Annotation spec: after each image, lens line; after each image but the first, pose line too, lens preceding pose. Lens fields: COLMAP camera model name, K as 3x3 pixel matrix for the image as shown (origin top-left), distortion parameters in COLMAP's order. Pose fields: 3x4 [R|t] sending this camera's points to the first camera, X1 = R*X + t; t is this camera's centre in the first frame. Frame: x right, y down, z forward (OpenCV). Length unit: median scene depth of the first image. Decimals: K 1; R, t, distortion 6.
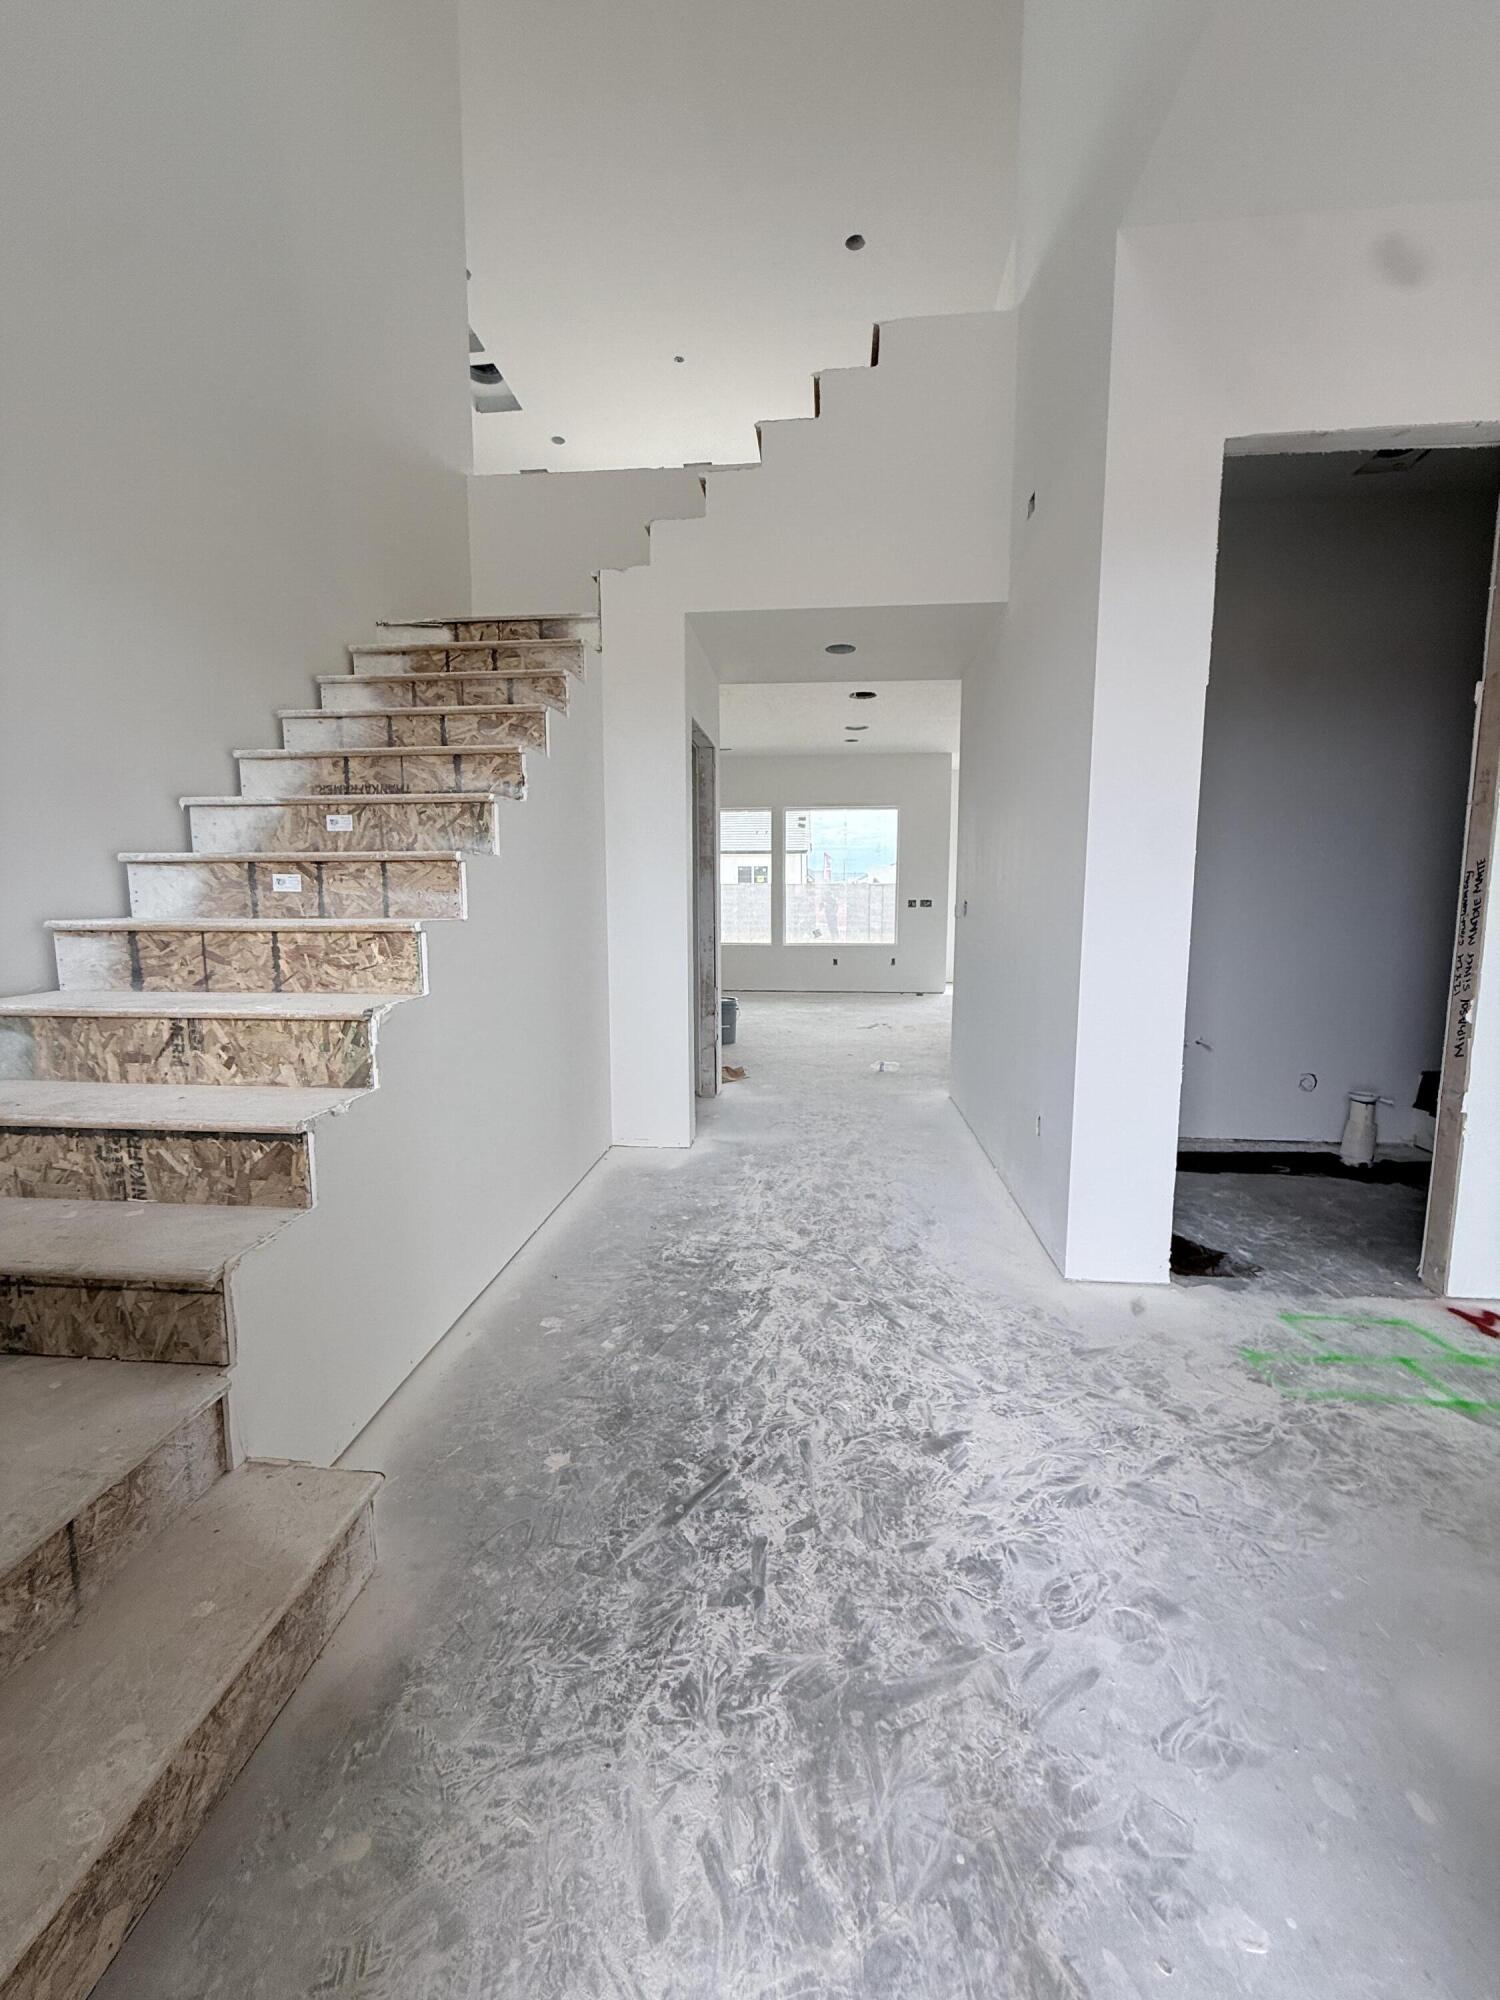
lens RADIAL K [[804.1, 0, 750.0], [0, 804.1, 1000.0], [0, 0, 1]] dist [-0.002055, 0.000418]
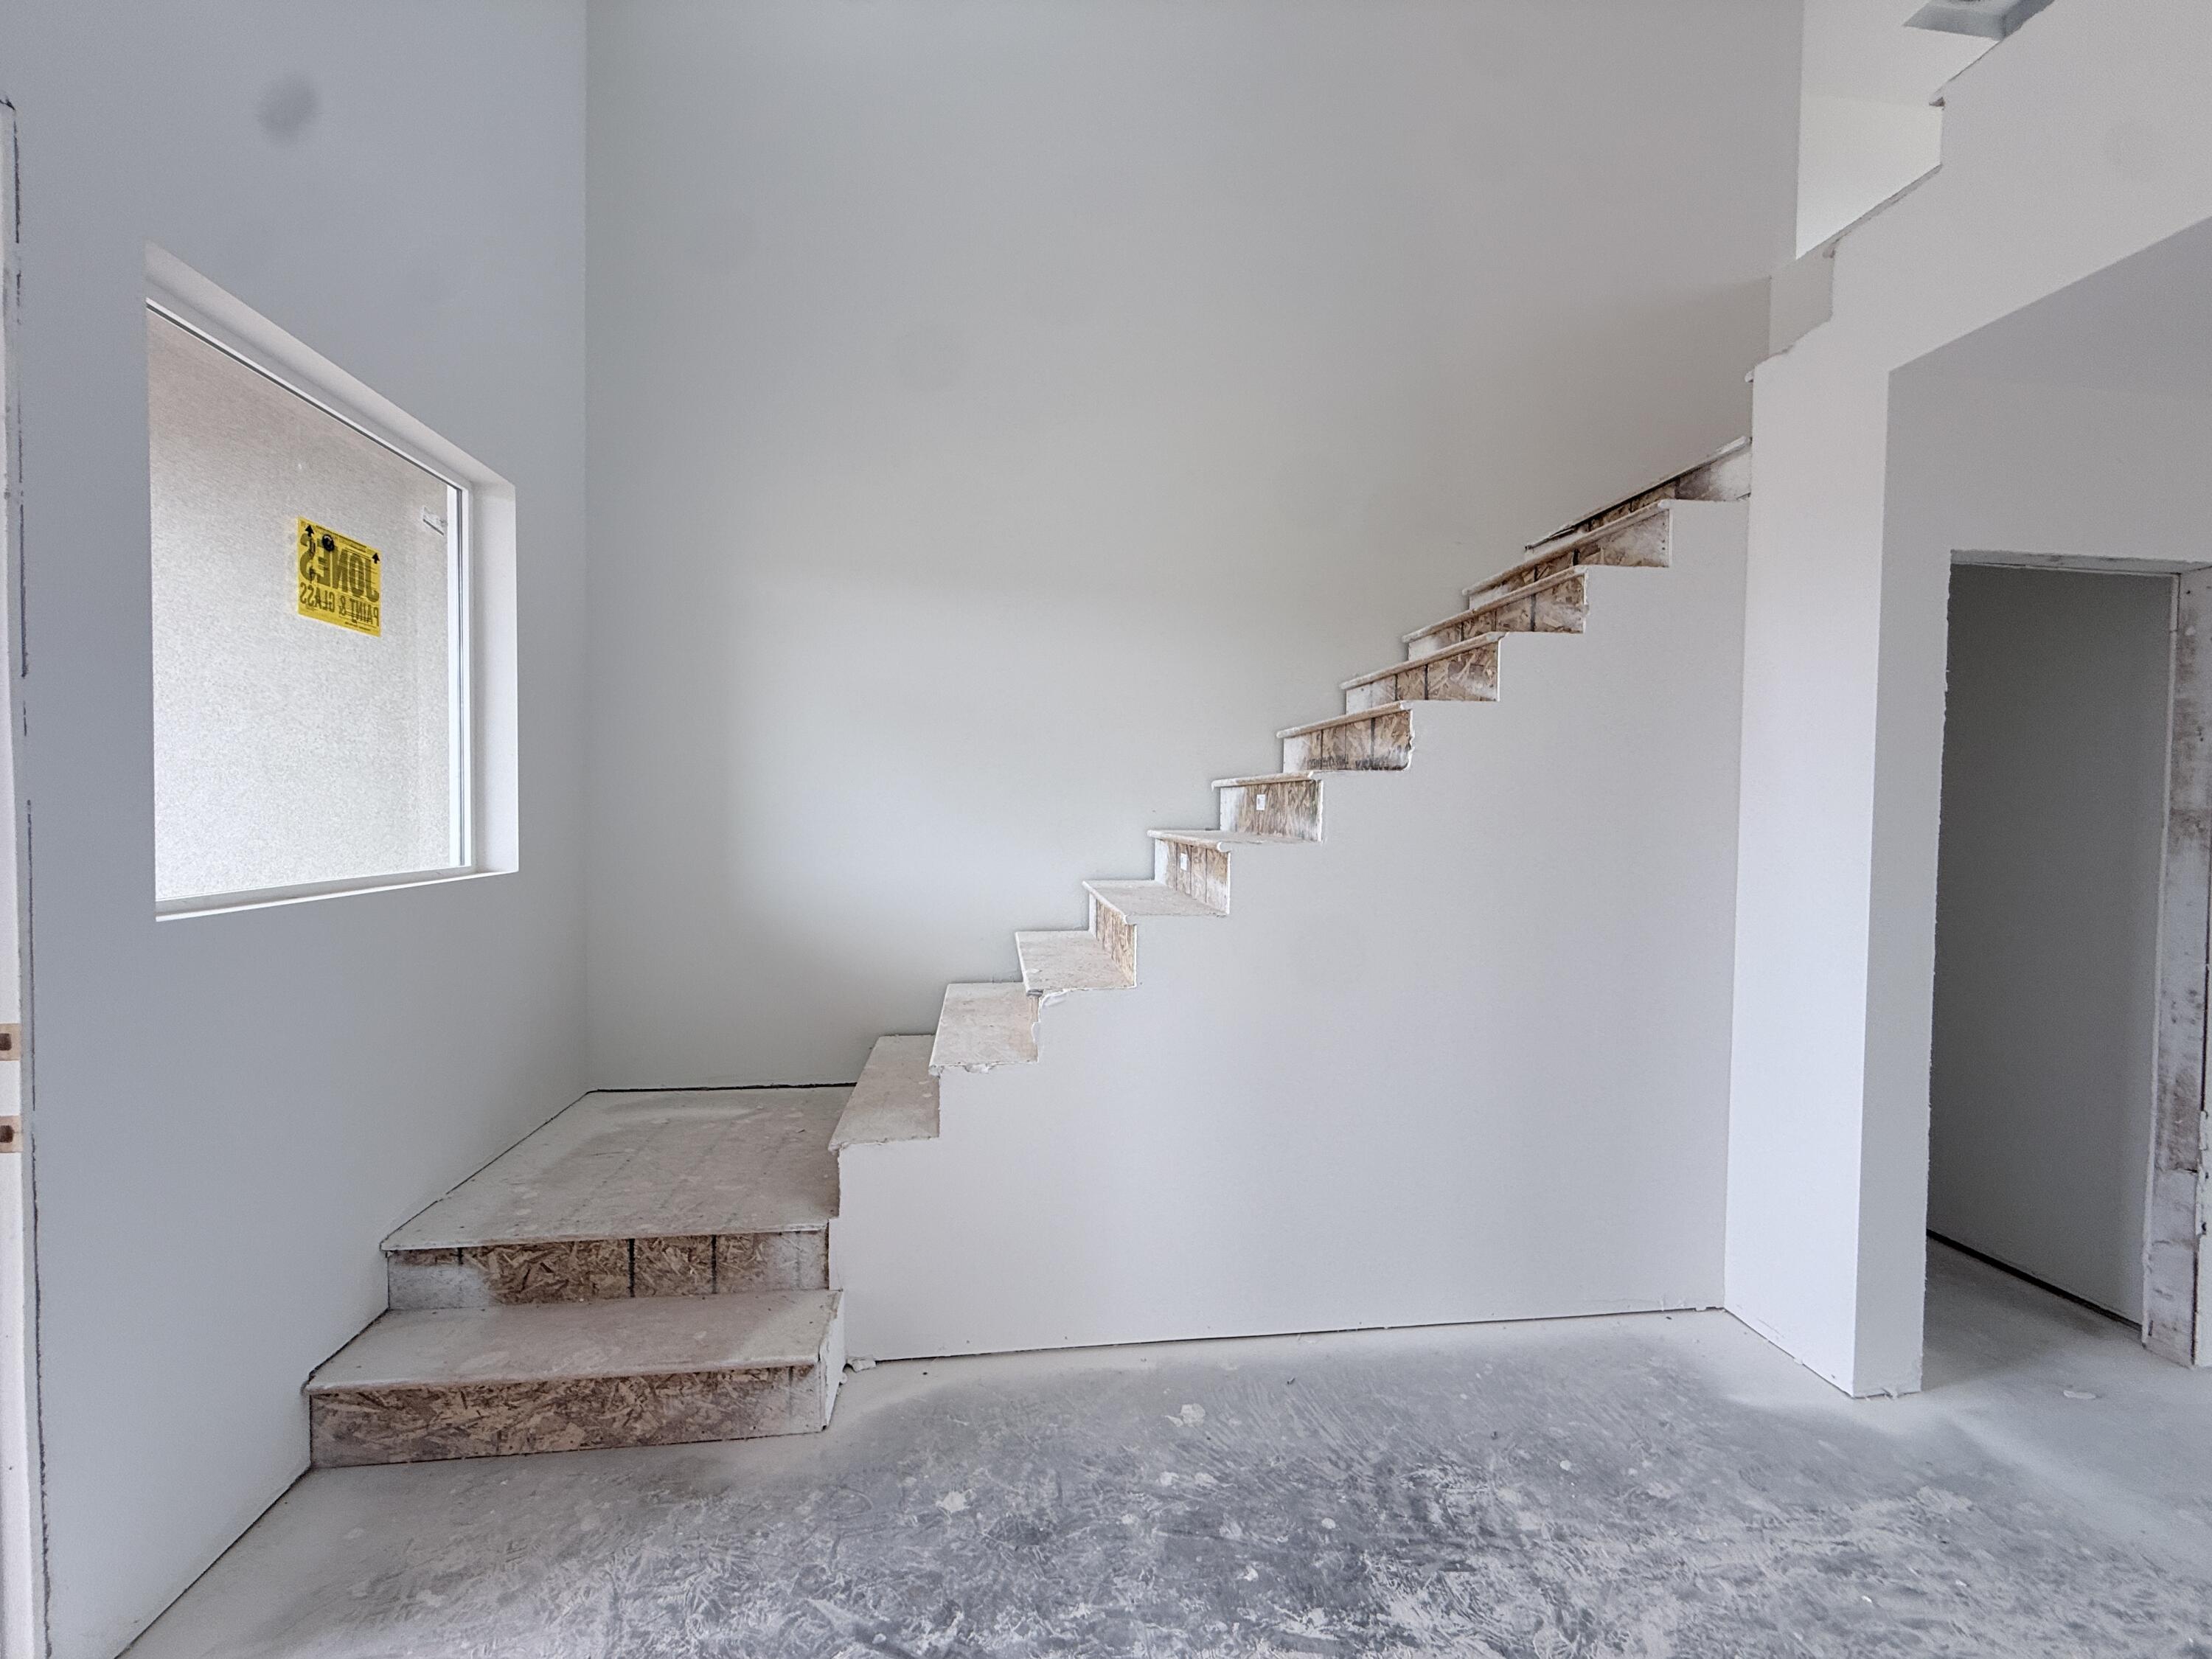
lens RADIAL K [[889.3, 0, 1106.0], [0, 889.3, 829.5], [0, 0, 1]] dist [-0.002055, 0.000418]
pose [[0.206668, 0.031285, -0.977911, 0.503032], [-0.132067, 0.991234, 0.003801, -0.152296], [0.969457, 0.128364, 0.208988, 0.536783]]
